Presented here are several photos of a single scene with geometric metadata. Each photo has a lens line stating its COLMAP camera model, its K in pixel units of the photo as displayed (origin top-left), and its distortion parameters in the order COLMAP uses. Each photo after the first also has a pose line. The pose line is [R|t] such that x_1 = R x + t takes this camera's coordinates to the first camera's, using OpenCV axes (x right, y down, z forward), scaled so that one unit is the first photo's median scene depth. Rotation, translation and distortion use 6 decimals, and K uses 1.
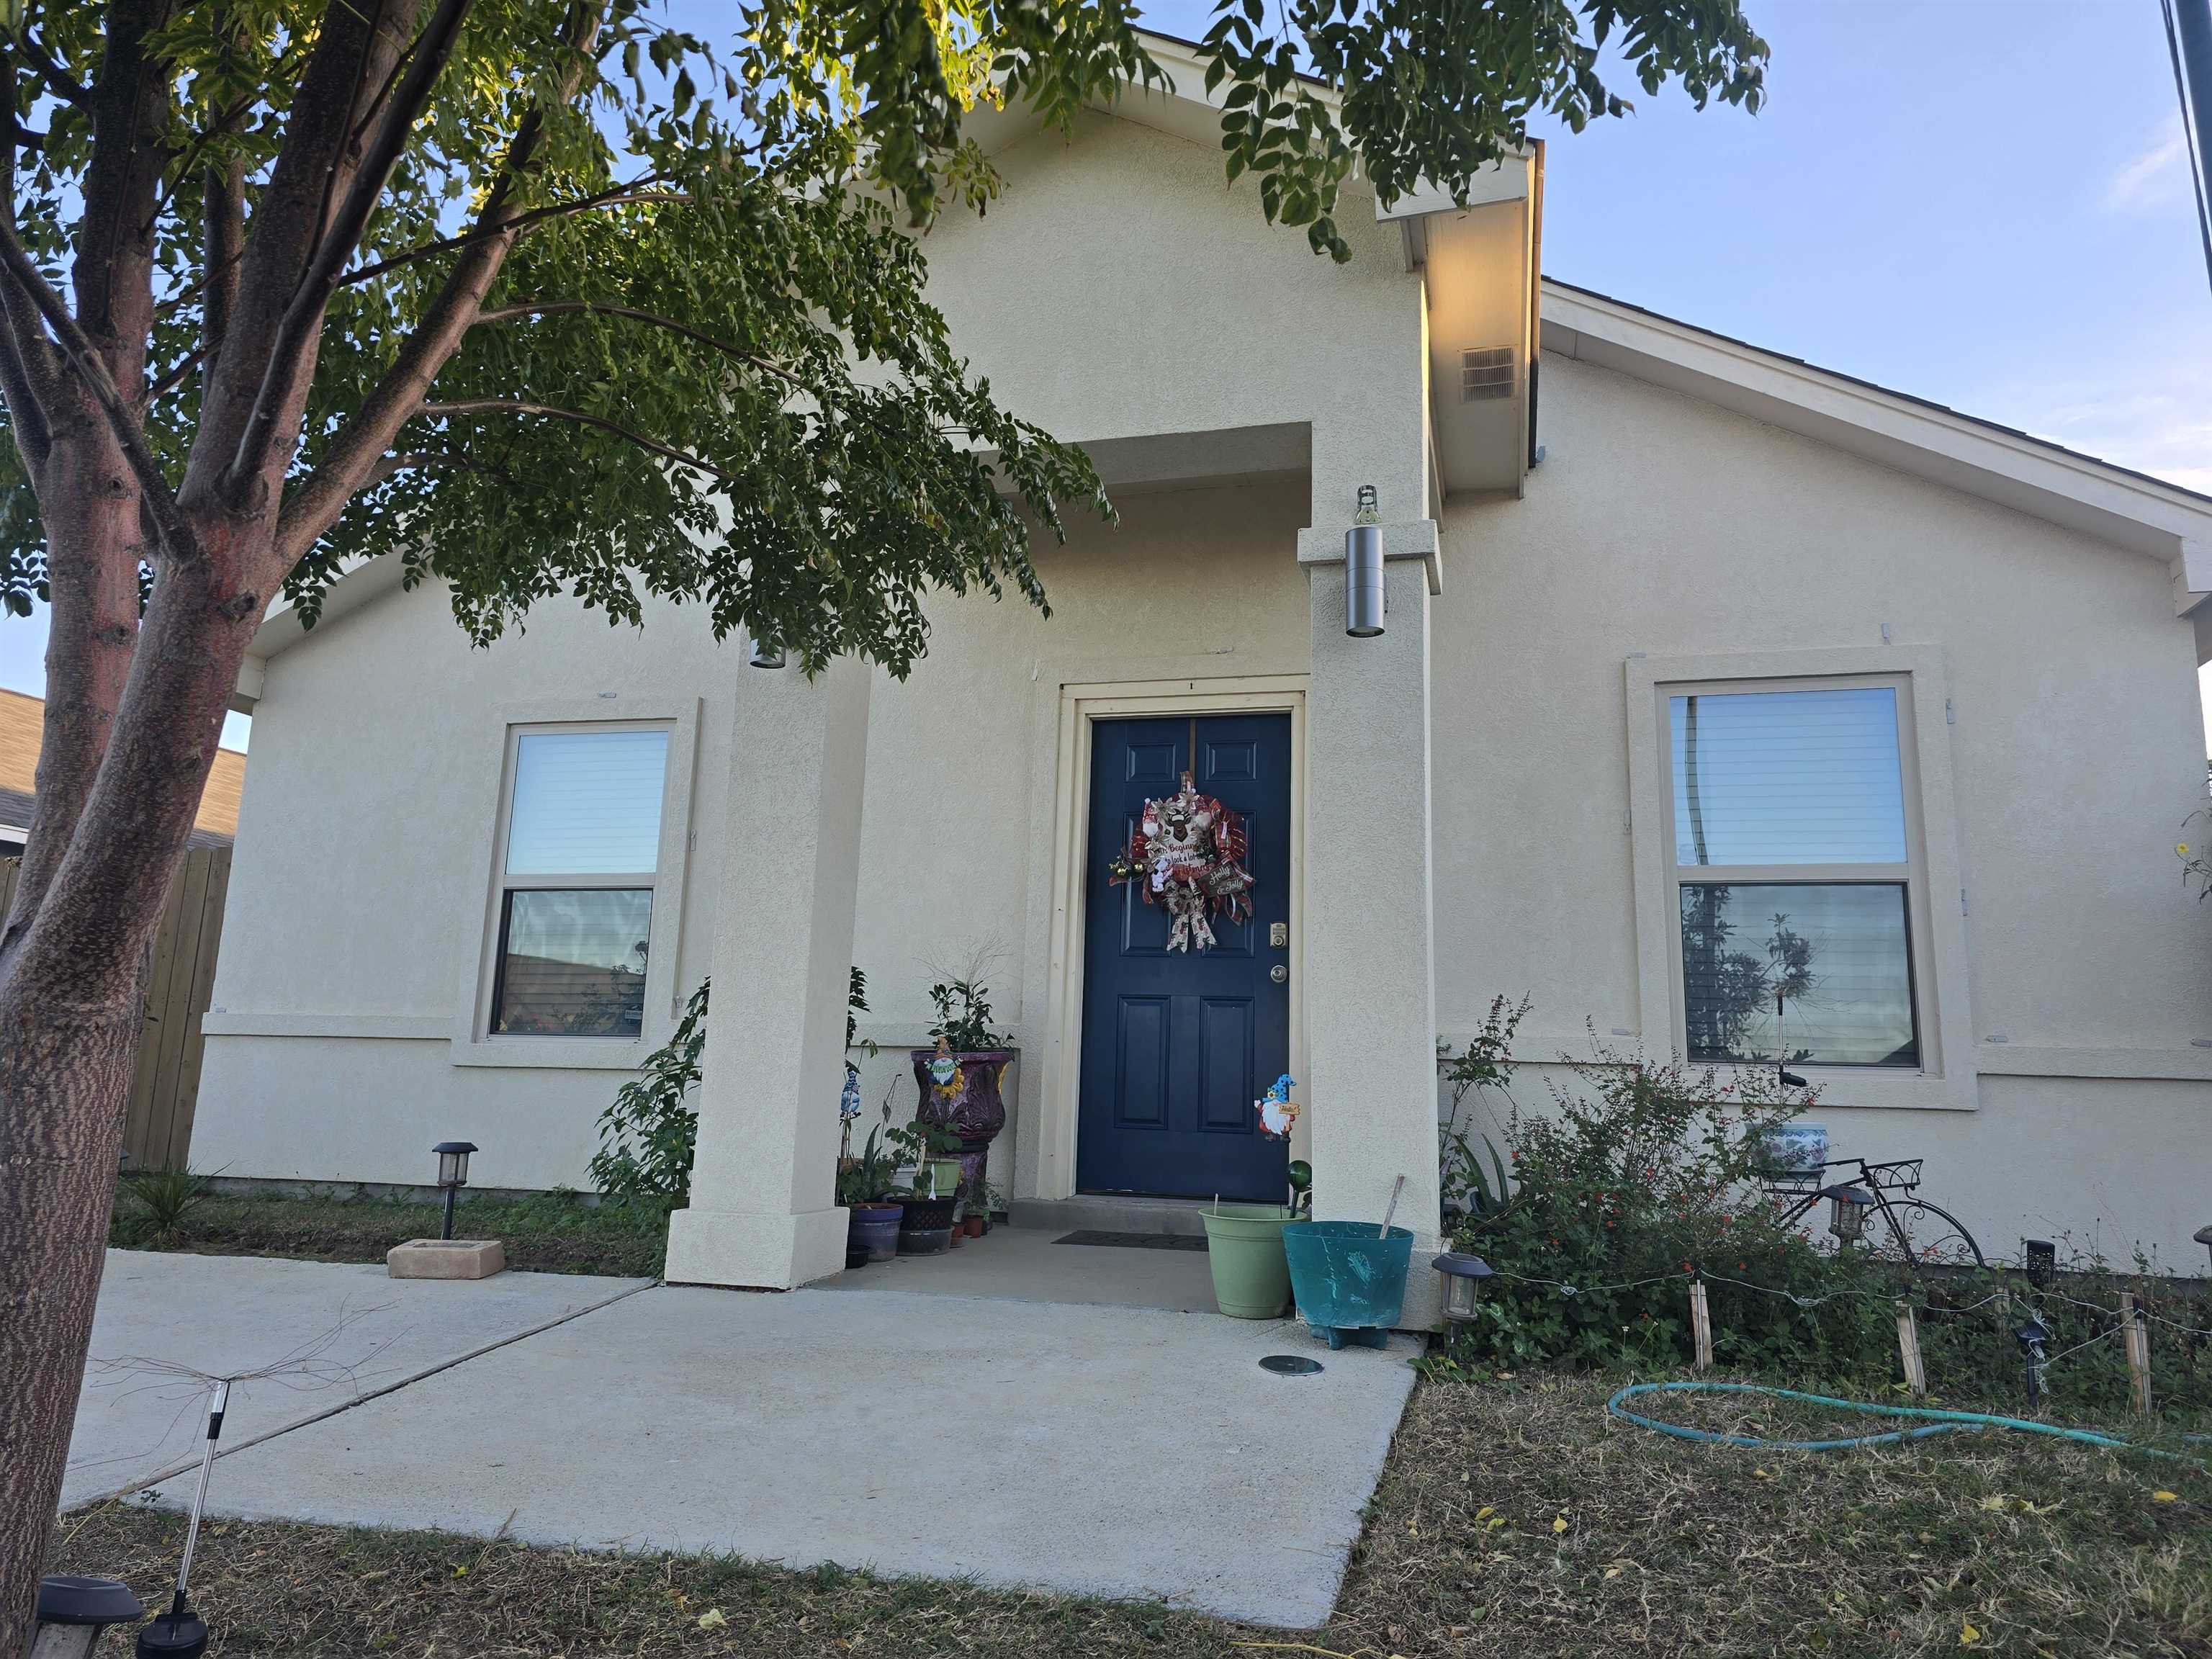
lens RADIAL K [[1477.3, 0, 1118.3], [0, 1477.3, 826.8], [0, 0, 1]] dist [0.051383, -0.042501]
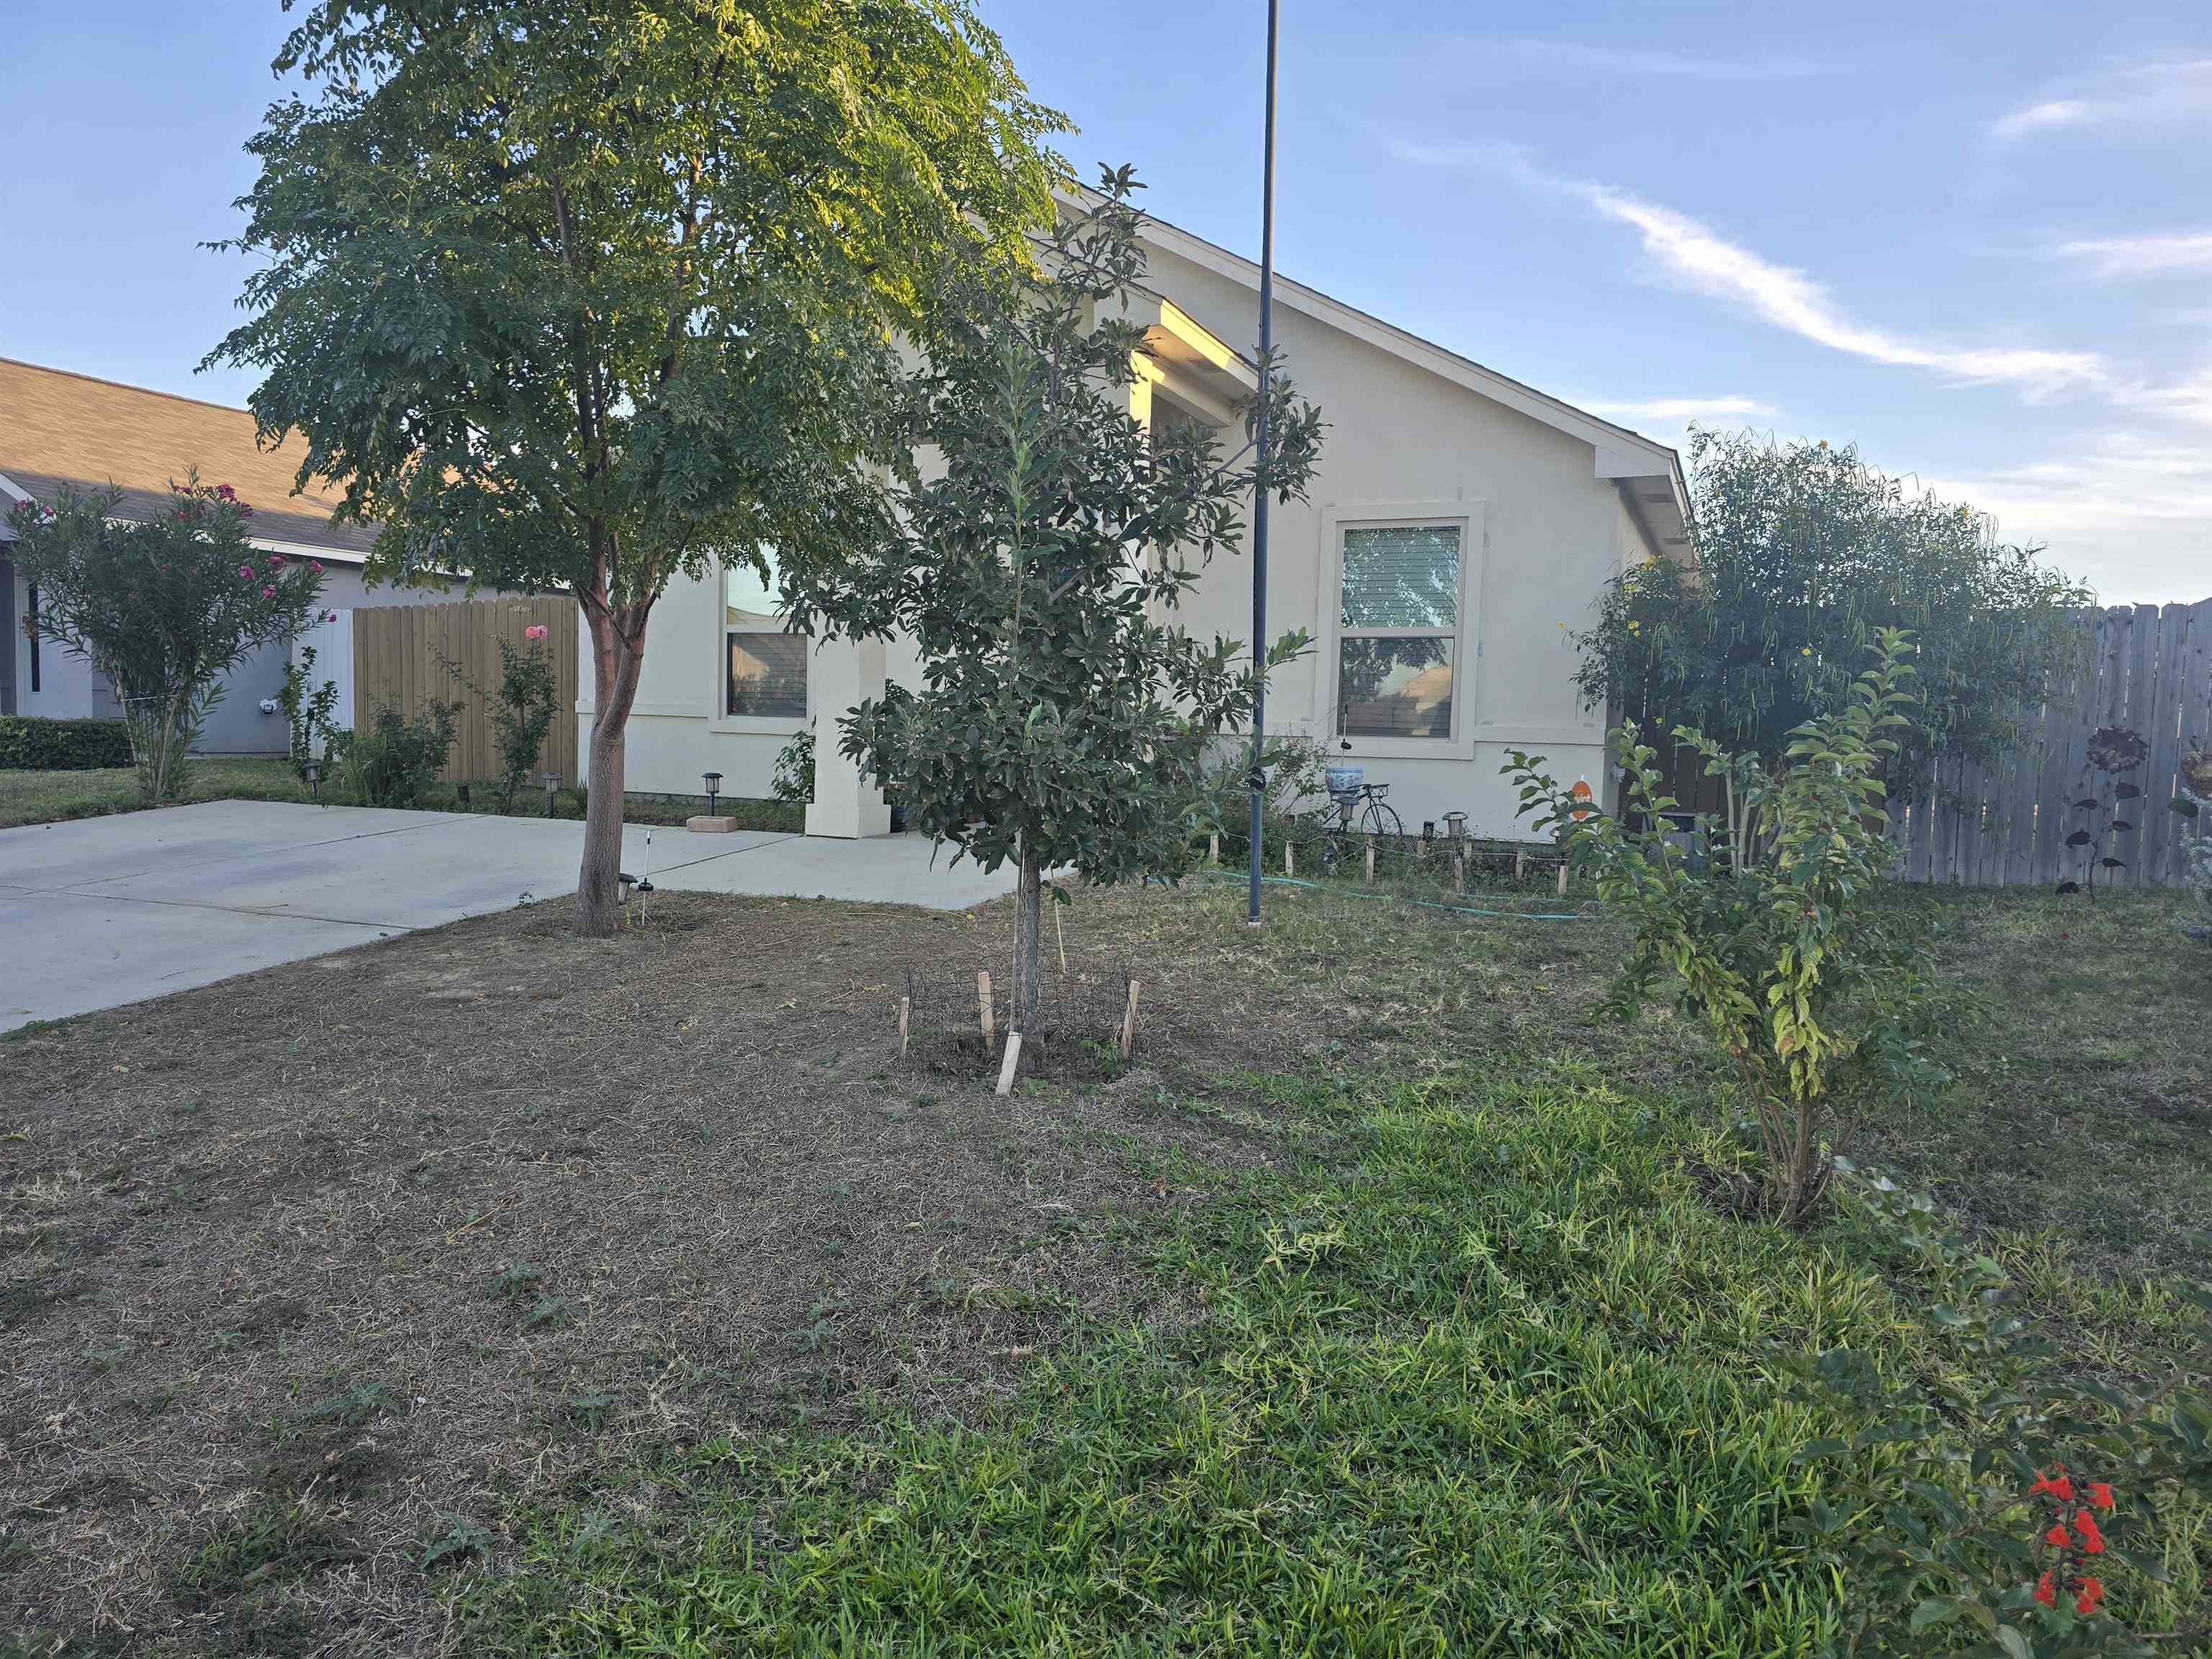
lens RADIAL K [[1477.3, 0, 1118.3], [0, 1477.3, 826.8], [0, 0, 1]] dist [0.051383, -0.042501]
pose [[0.988197, 0.010646, -0.152817, 0.444370], [0.024856, 0.973219, 0.228532, -0.179374], [0.151157, -0.229633, 0.961468, -0.944801]]
